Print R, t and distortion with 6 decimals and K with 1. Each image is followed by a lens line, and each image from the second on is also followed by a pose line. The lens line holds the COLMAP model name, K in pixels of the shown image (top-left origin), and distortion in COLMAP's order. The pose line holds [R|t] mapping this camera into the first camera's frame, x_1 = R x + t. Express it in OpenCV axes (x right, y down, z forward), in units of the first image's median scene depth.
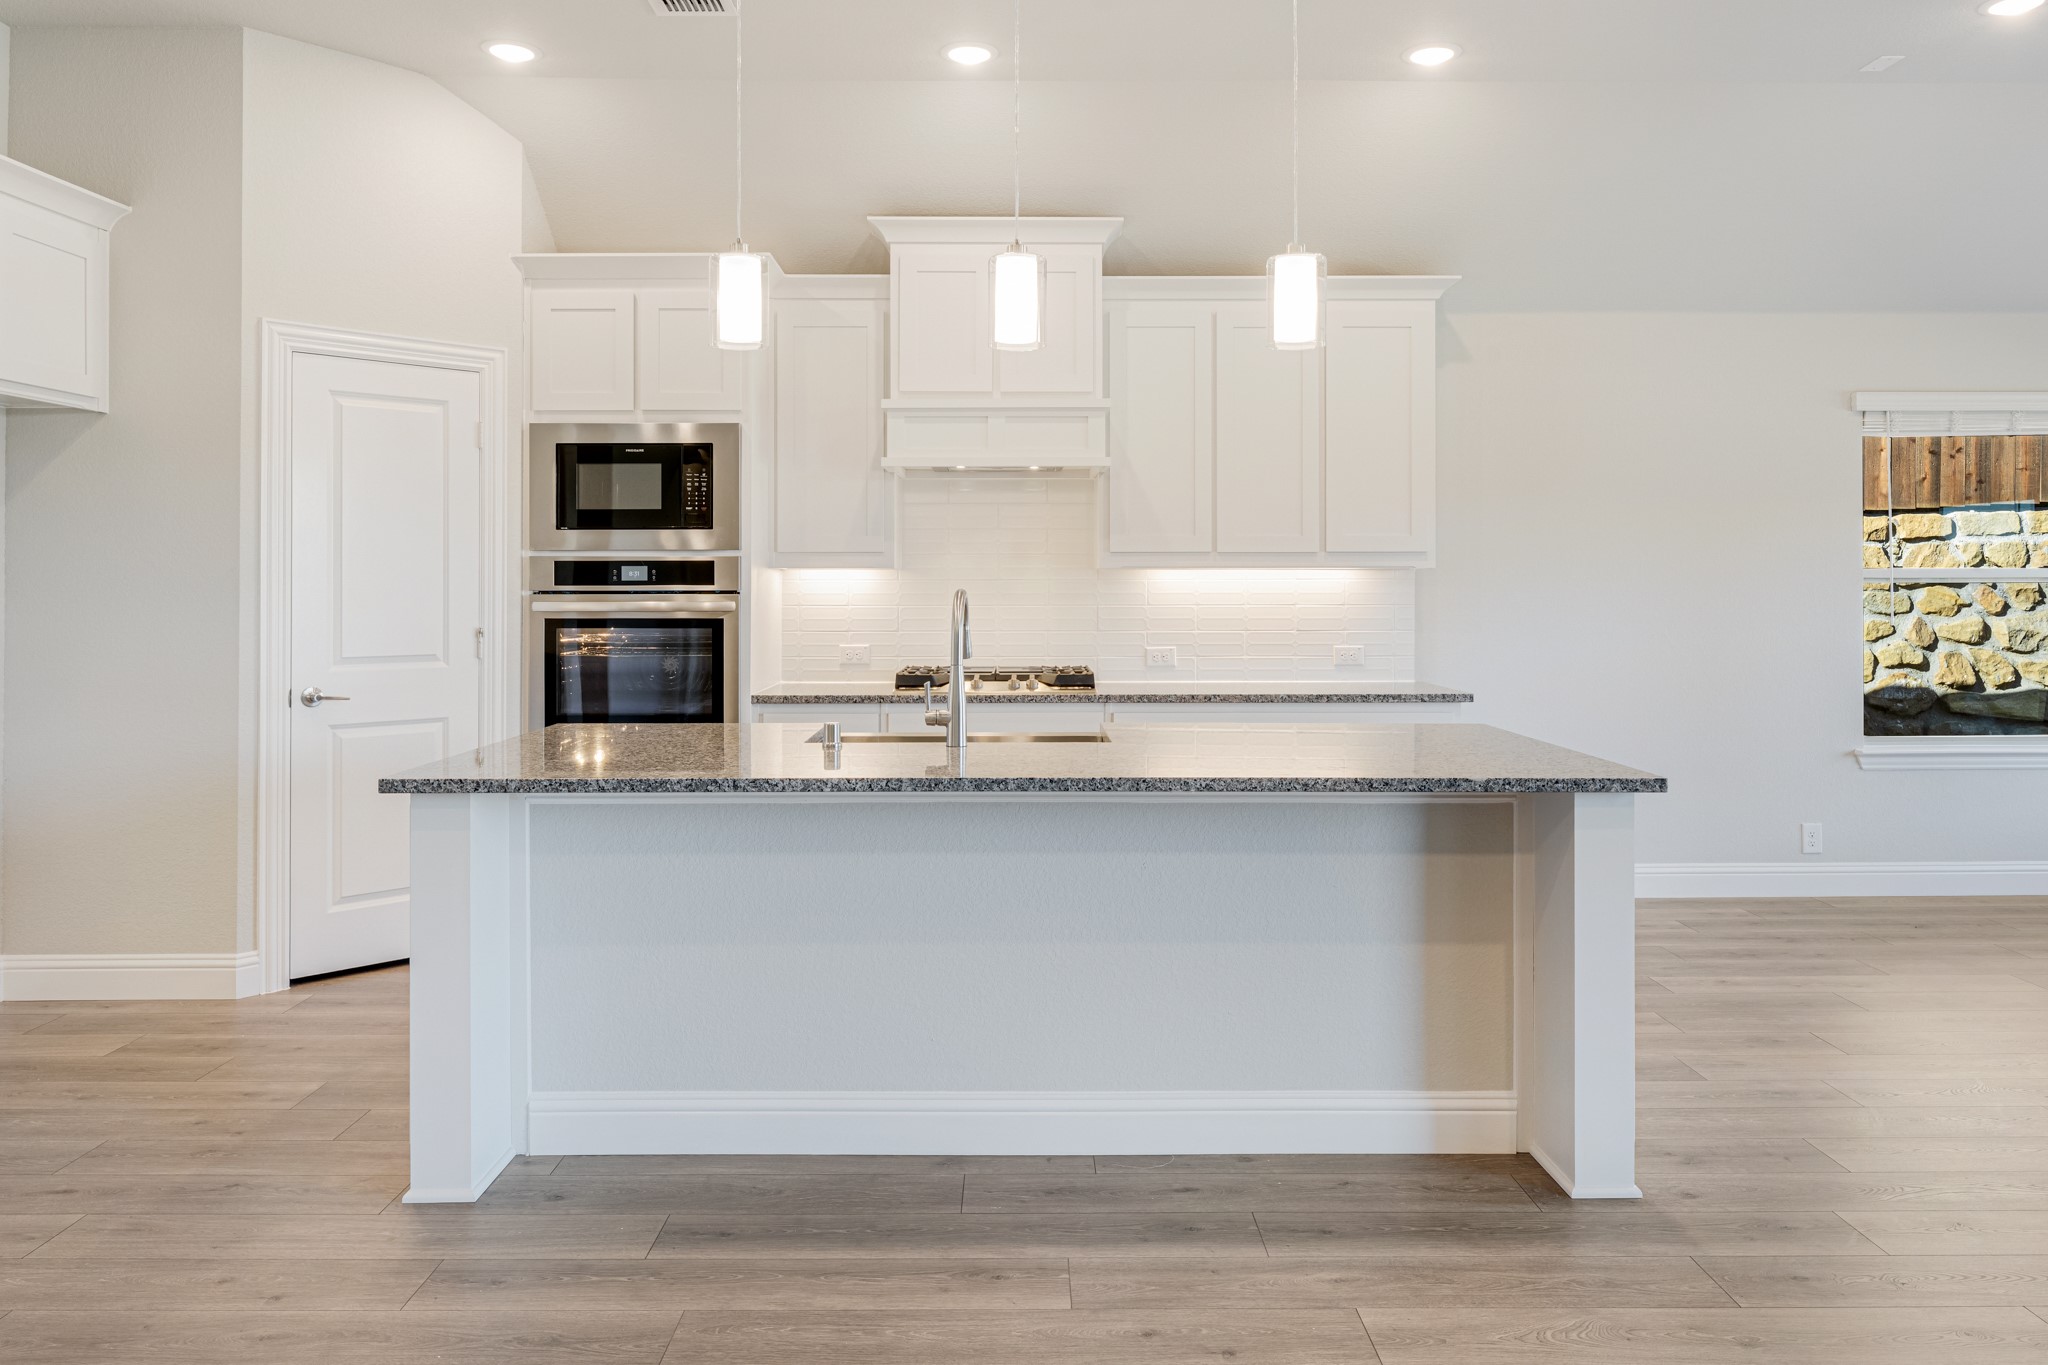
lens RADIAL K [[1386.7, 0, 1021.4], [0, 1386.7, 577.9], [0, 0, 1]] dist [0.000095, 0.000544]
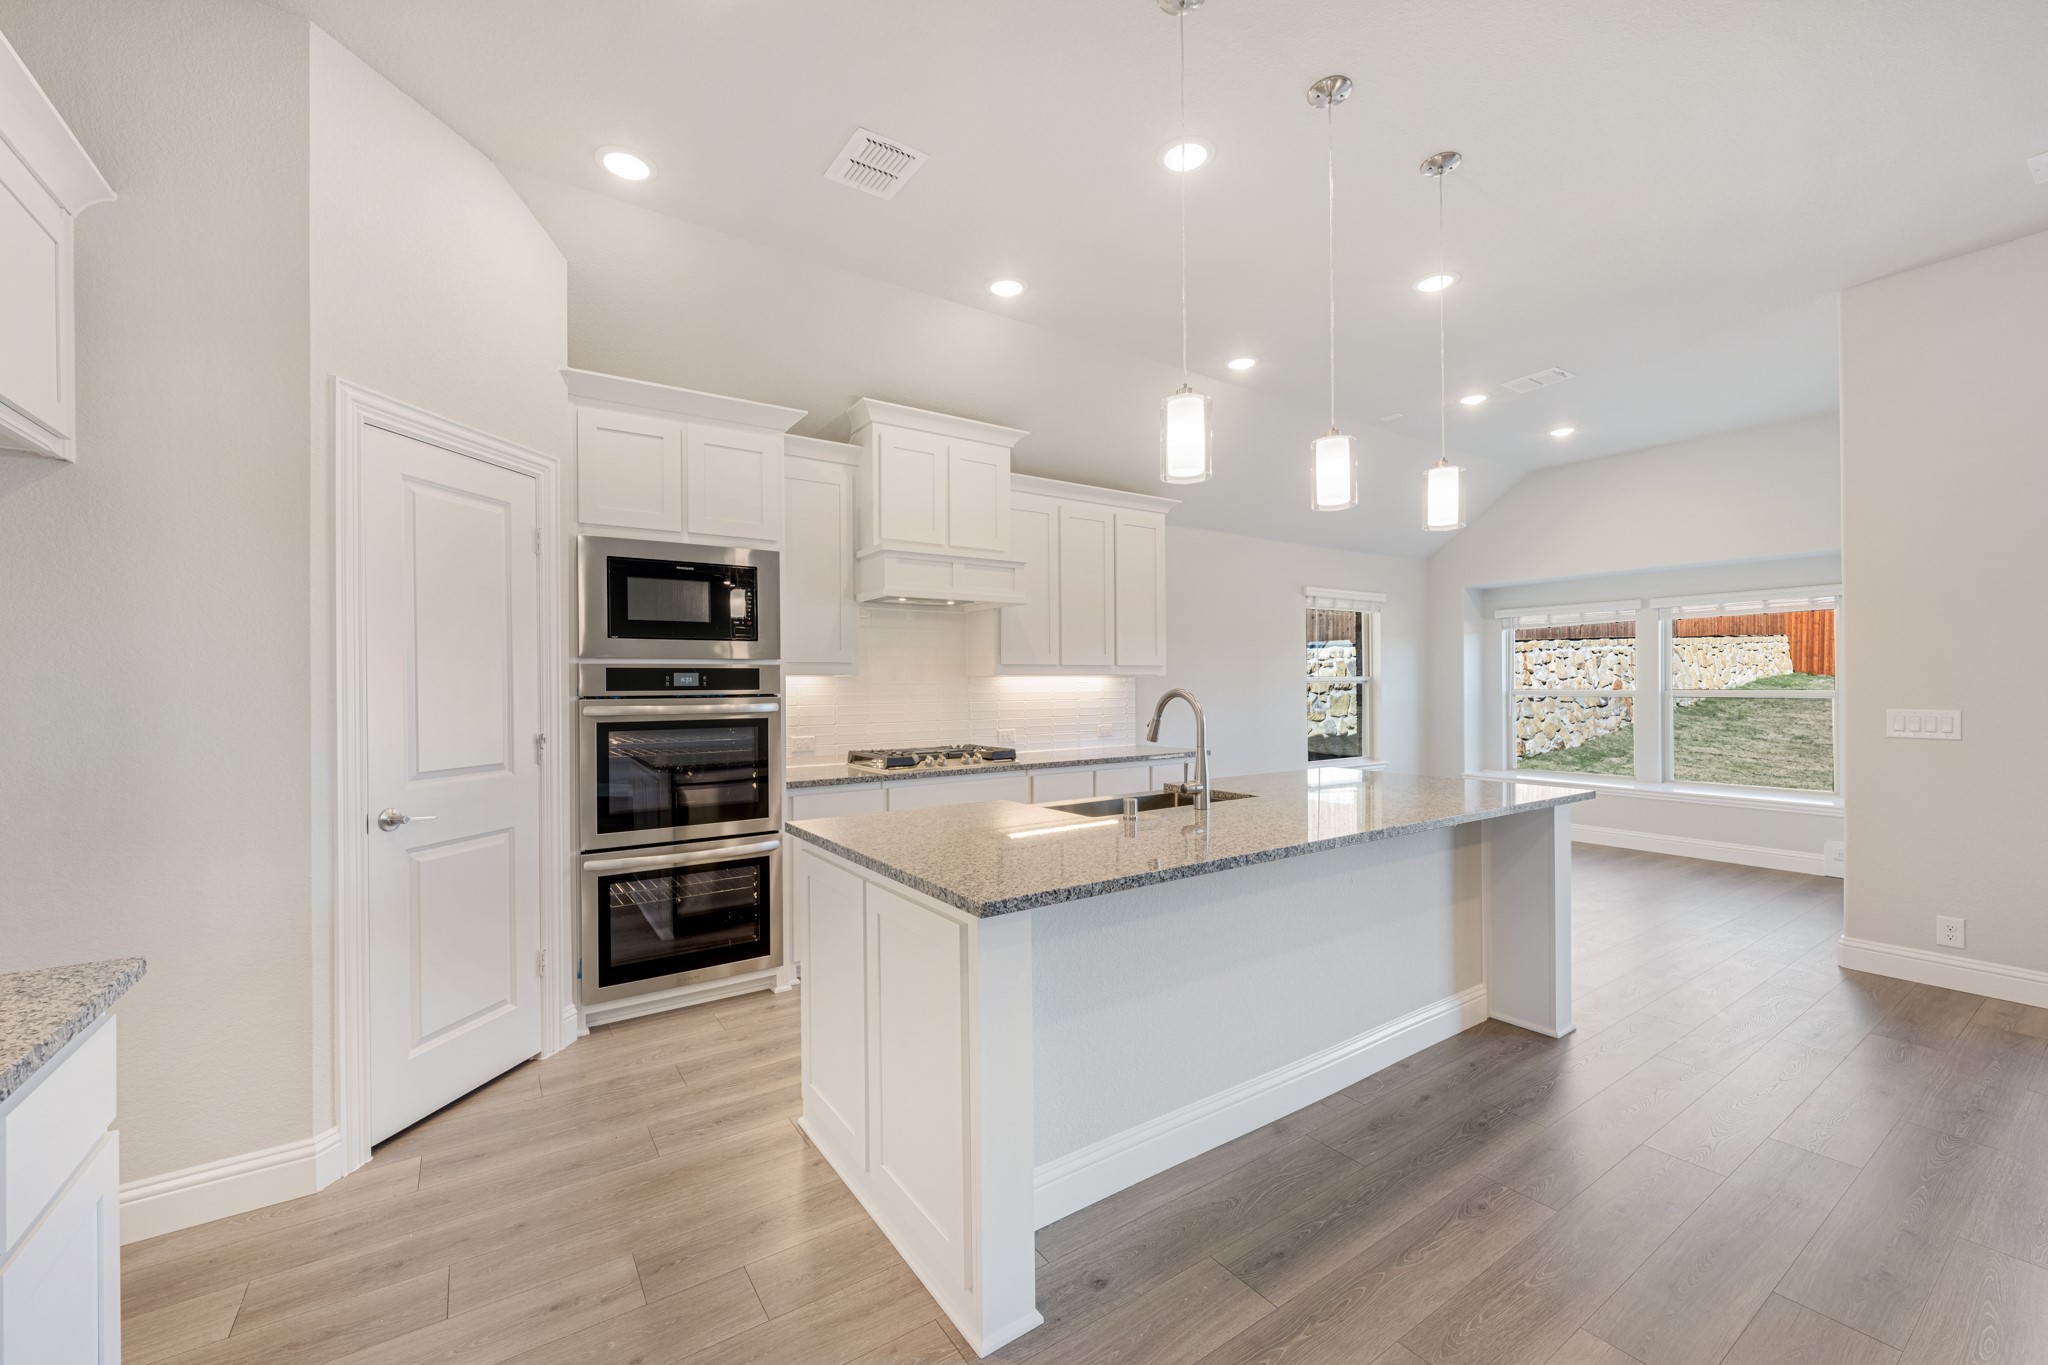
lens RADIAL K [[812.9, 0, 1023.8], [0, 812.9, 685.8], [0, 0, 1]] dist [-0.000387, 0.000114]
pose [[0.828291, -0.005043, 0.560276, -0.415267], [0.004687, 0.999987, 0.002072, 0.001682], [-0.560279, 0.000910, 0.828303, 0.308199]]
